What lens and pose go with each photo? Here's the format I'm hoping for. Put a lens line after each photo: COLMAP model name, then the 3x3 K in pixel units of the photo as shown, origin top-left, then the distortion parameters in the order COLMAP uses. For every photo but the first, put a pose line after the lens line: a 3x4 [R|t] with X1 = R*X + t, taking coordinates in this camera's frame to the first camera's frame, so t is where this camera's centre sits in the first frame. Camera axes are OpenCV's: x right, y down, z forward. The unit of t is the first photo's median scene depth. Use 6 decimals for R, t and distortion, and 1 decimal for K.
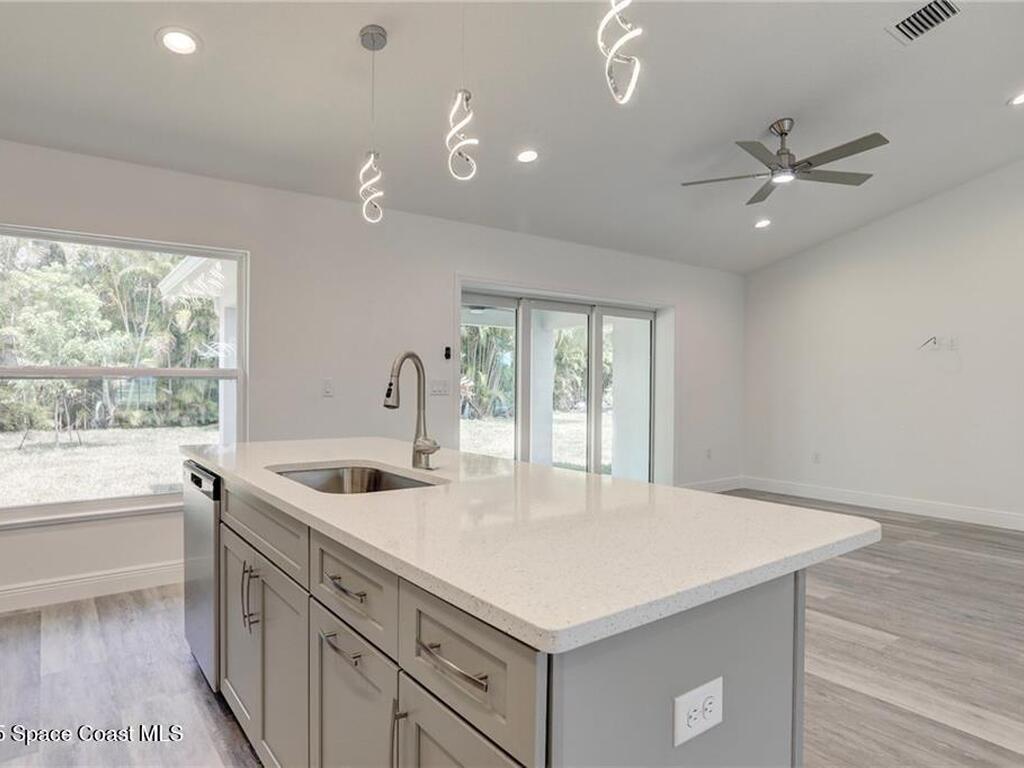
lens RADIAL K [[631.0, 0, 512.0], [0, 631.0, 384.0], [0, 0, 1]] dist [-0.003100, -0.000120]
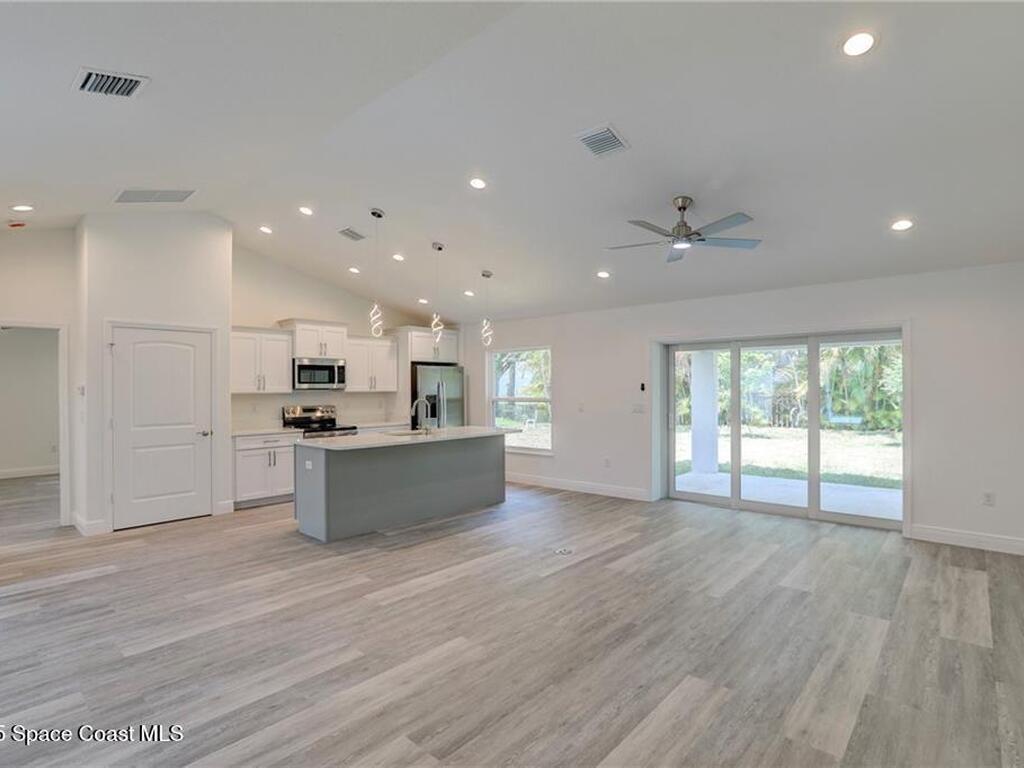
lens RADIAL K [[522.3, 0, 509.8], [0, 522.3, 383.2], [0, 0, 1]] dist [-0.050778, 0.000828]
pose [[0.185149, -0.014901, -0.982597, 1.354046], [-0.001911, 0.999878, -0.015523, -0.042379], [0.982709, 0.004752, 0.185098, 0.488201]]
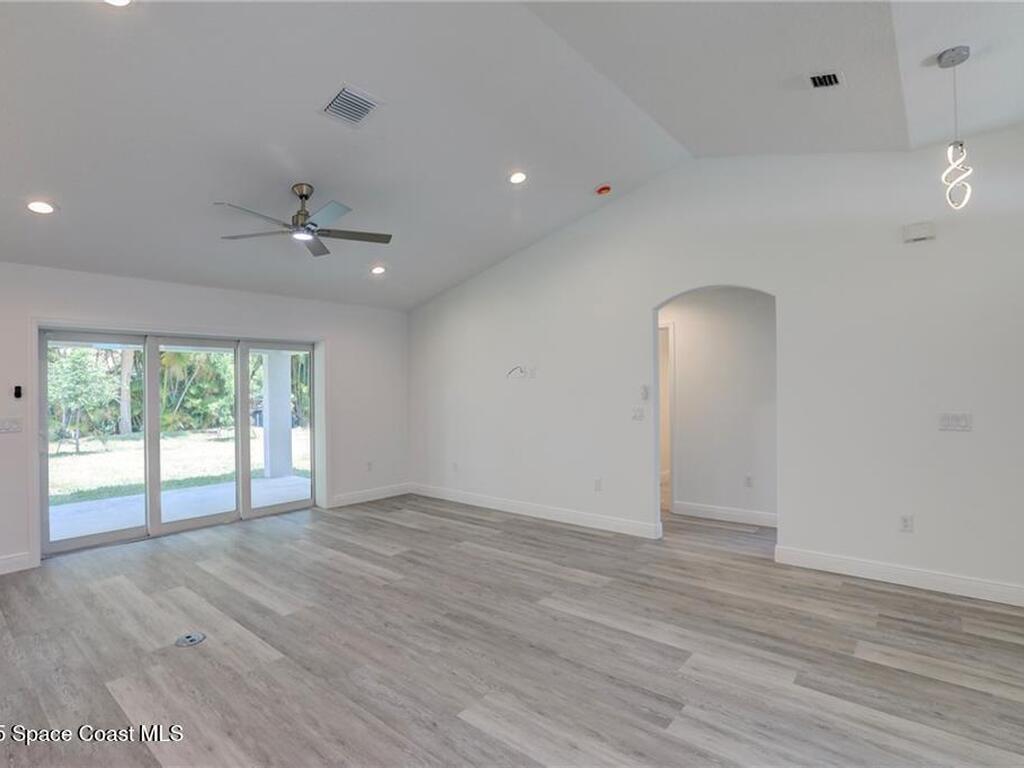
lens RADIAL K [[522.3, 0, 509.8], [0, 522.3, 383.2], [0, 0, 1]] dist [-0.050778, 0.000828]
pose [[0.975386, -0.016886, 0.219858, 0.585146], [0.019761, 0.999745, -0.010886, -0.044181], [-0.219618, 0.014962, 0.975471, 0.020042]]
